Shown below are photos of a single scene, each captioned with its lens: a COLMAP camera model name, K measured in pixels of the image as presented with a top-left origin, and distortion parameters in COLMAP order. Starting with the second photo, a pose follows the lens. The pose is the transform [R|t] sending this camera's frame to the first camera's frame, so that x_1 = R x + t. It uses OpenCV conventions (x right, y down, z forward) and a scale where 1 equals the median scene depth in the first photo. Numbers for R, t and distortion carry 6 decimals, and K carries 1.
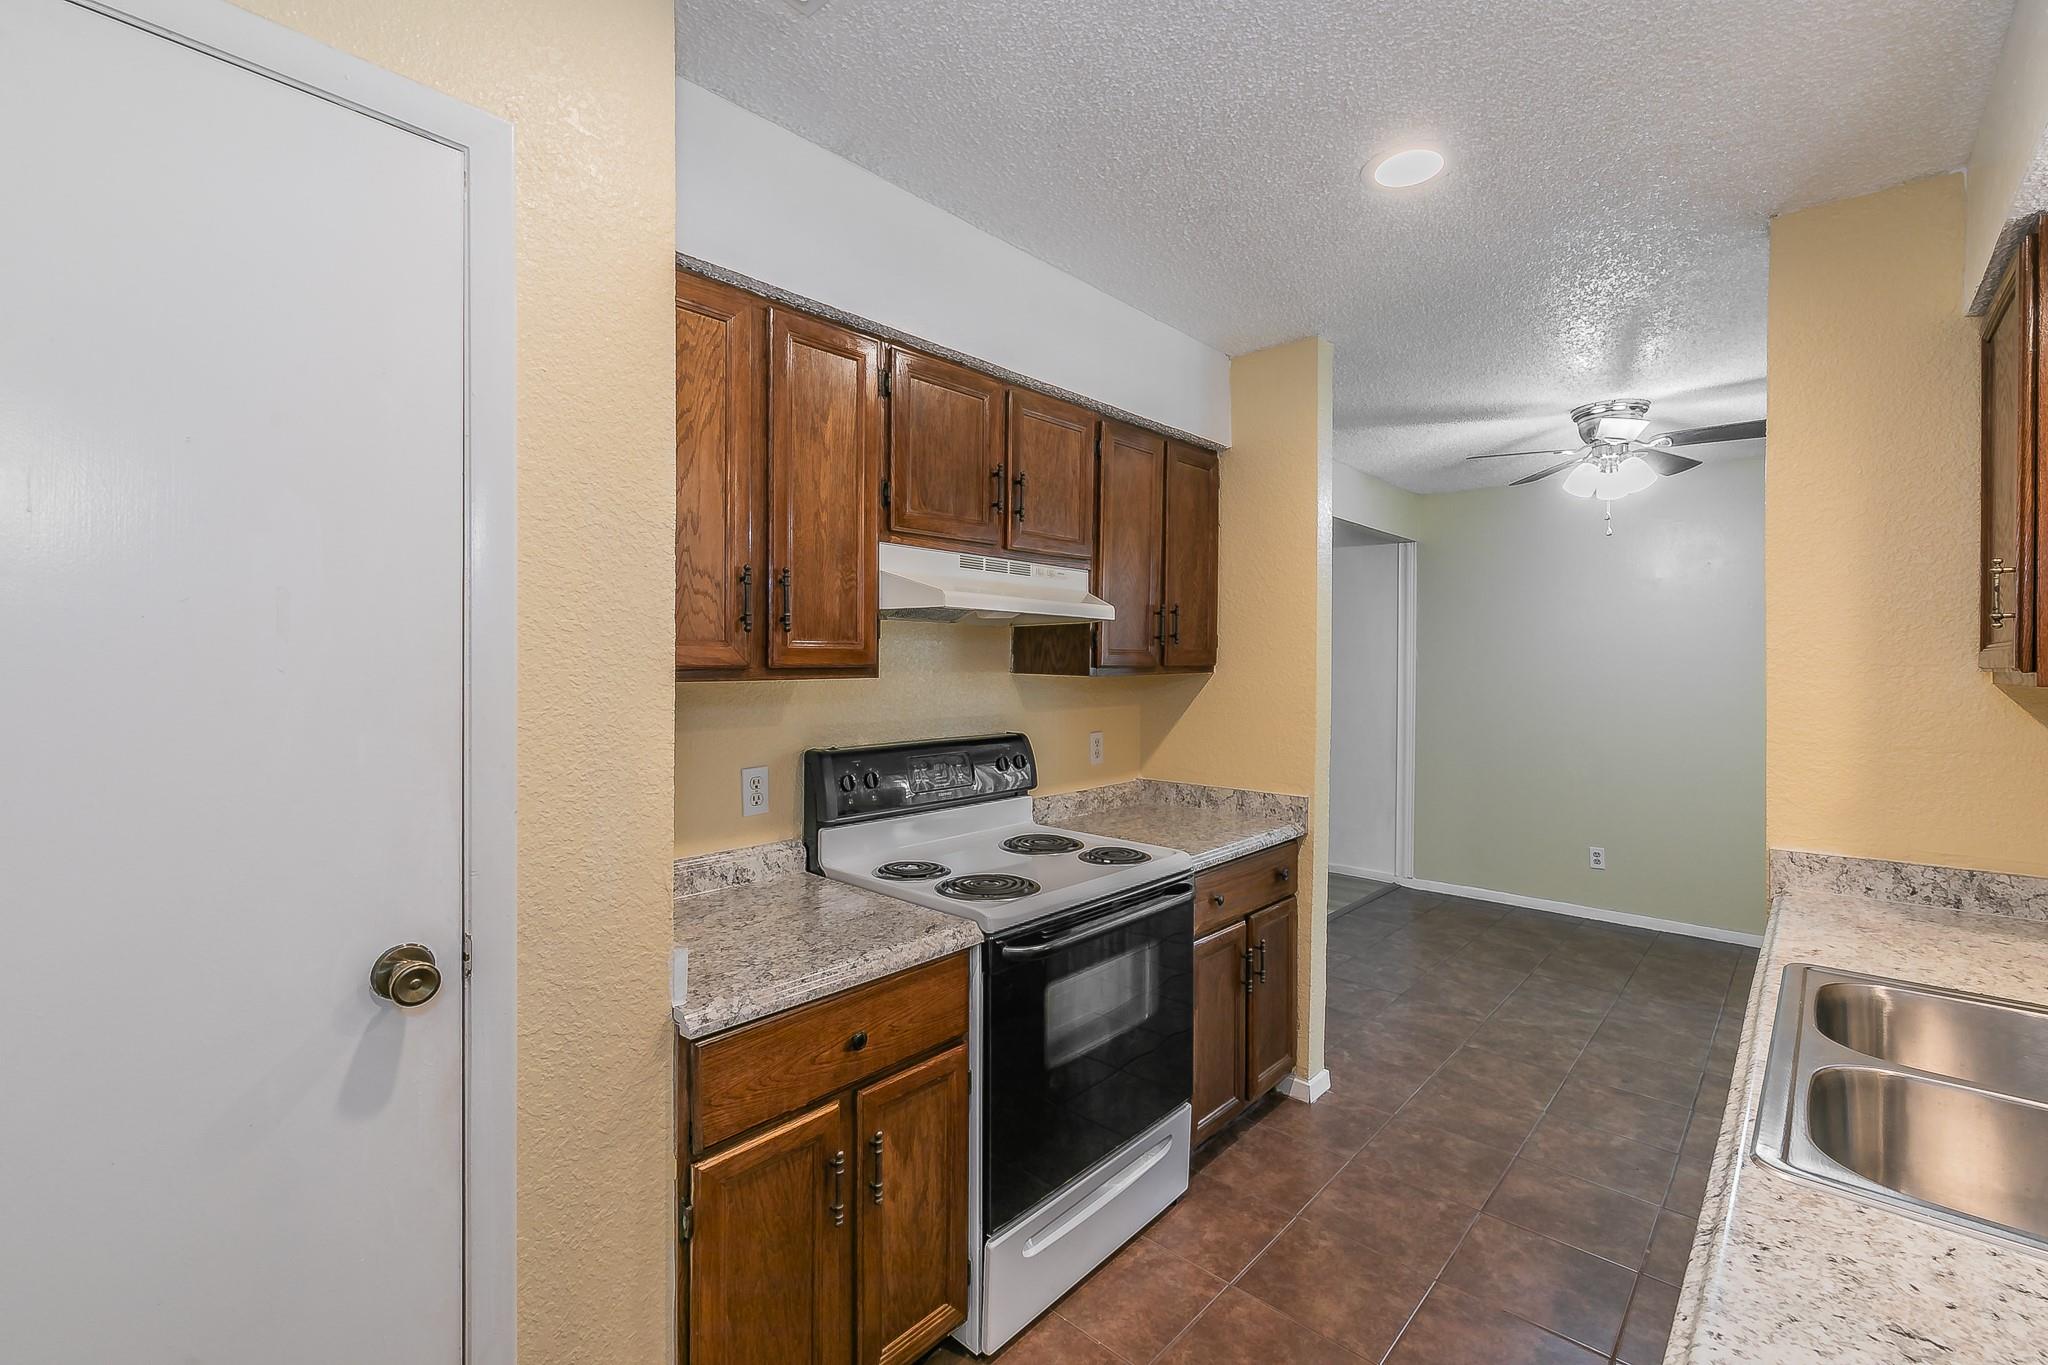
lens RADIAL K [[876.5, 0, 1027.2], [0, 876.5, 671.7], [0, 0, 1]] dist [0.000090, 0.000045]
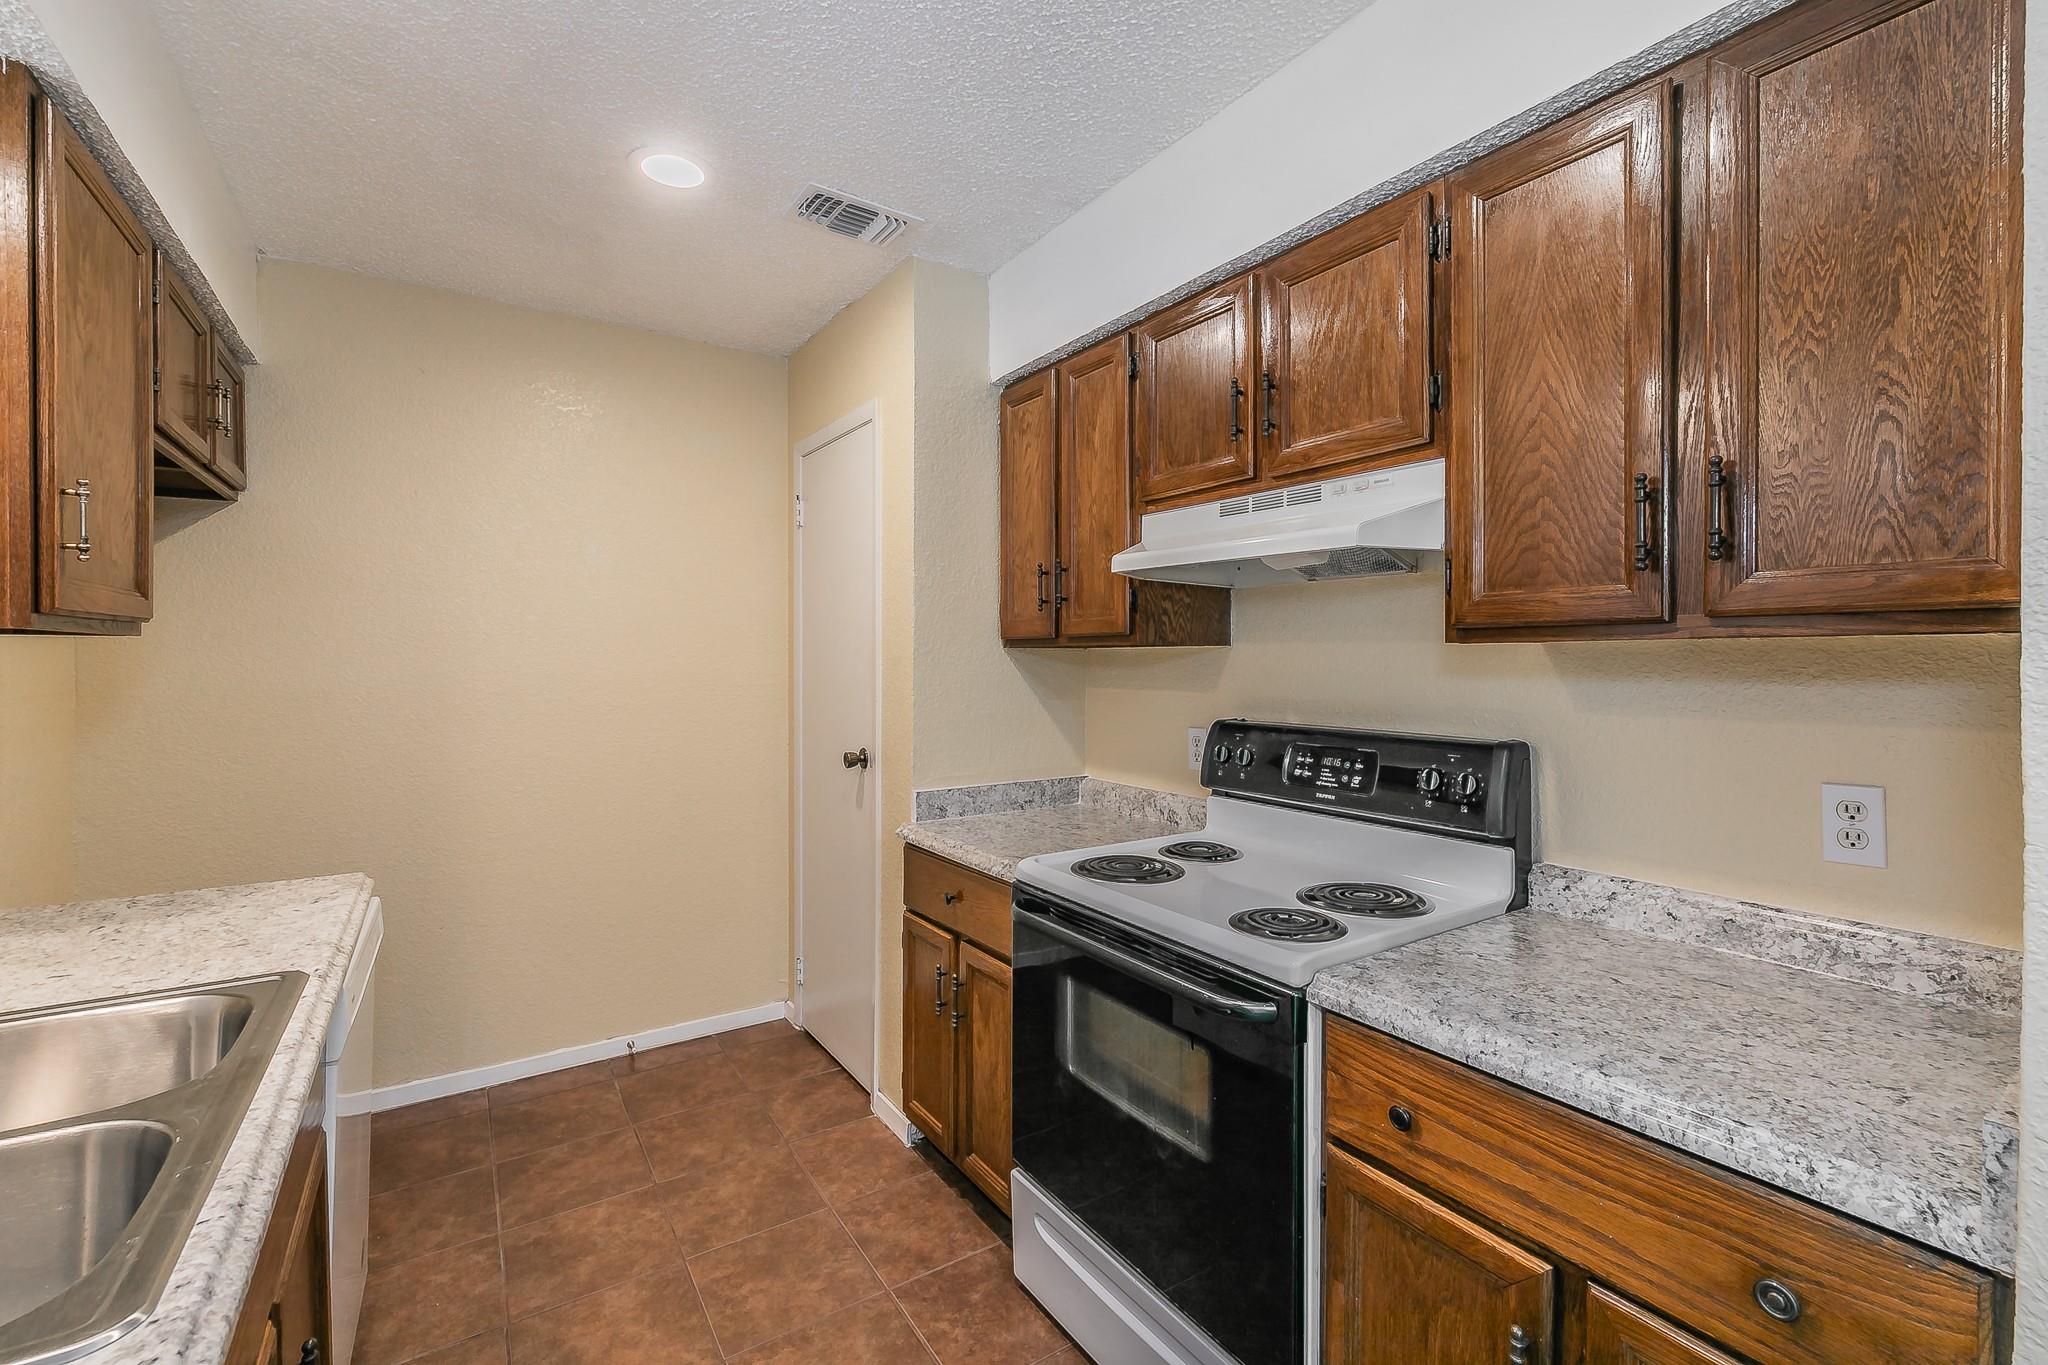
lens RADIAL K [[884.6, 0, 1041.6], [0, 884.6, 662.5], [0, 0, 1]] dist [-0.001810, -0.000202]
pose [[-0.238700, 0.002021, -0.971091, 0.582399], [-0.014074, 0.999886, 0.005540, 0.015244], [0.970991, 0.014989, -0.238645, 0.746844]]
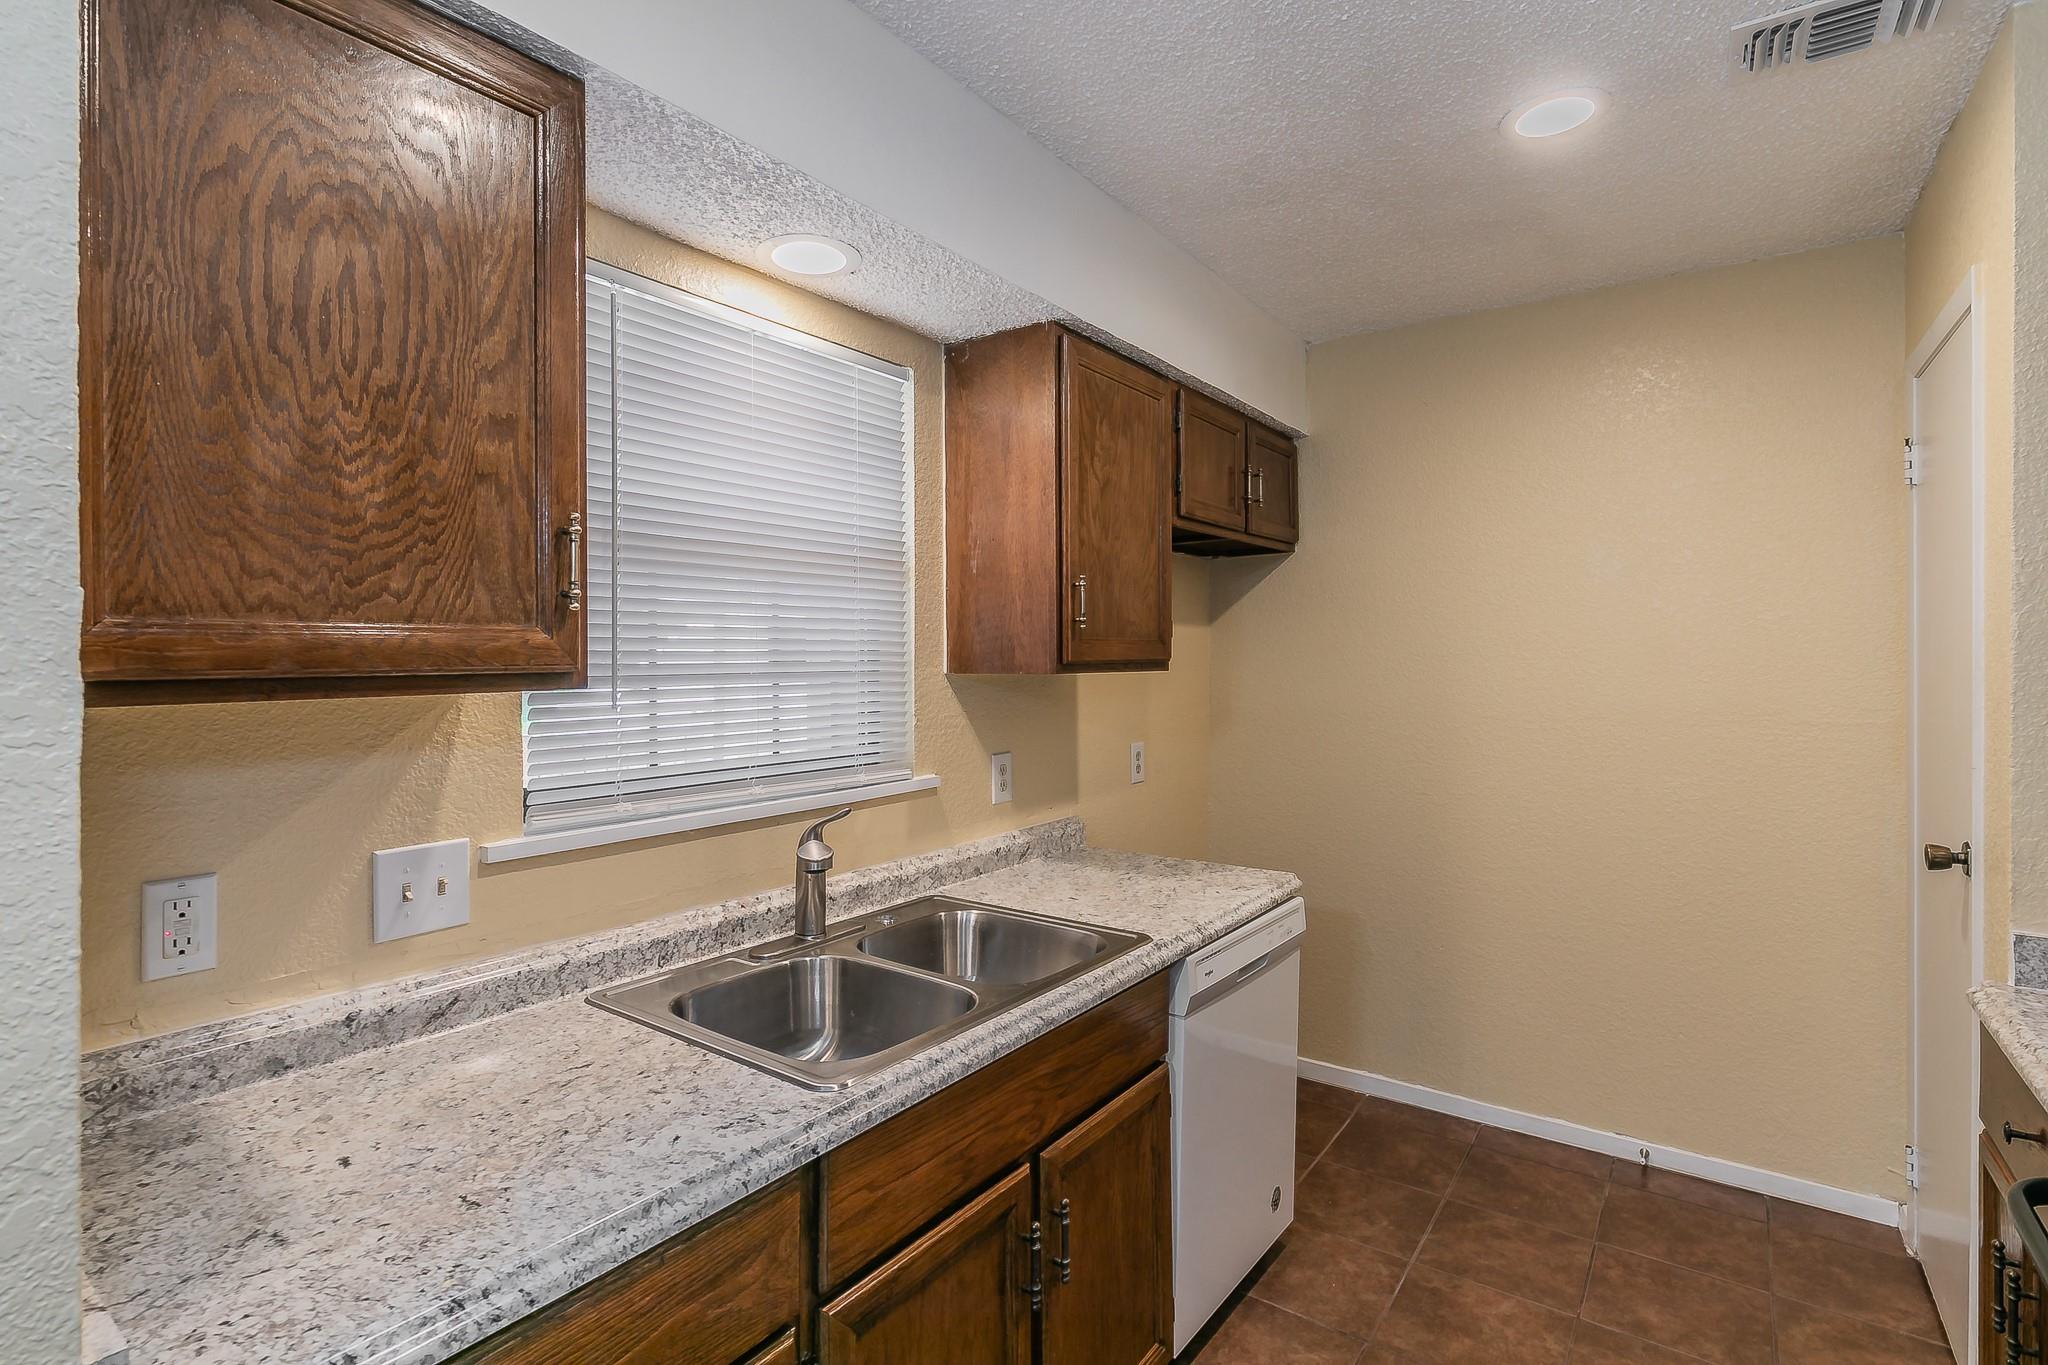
lens RADIAL K [[969.8, 0, 976.4], [0, 969.8, 652.1], [0, 0, 1]] dist [-0.016202, 0.000453]
pose [[-0.996972, 0.000662, -0.077754, 0.411702], [0.000101, 0.999974, 0.007226, -0.012712], [0.077757, 0.007196, -0.996946, 0.899526]]
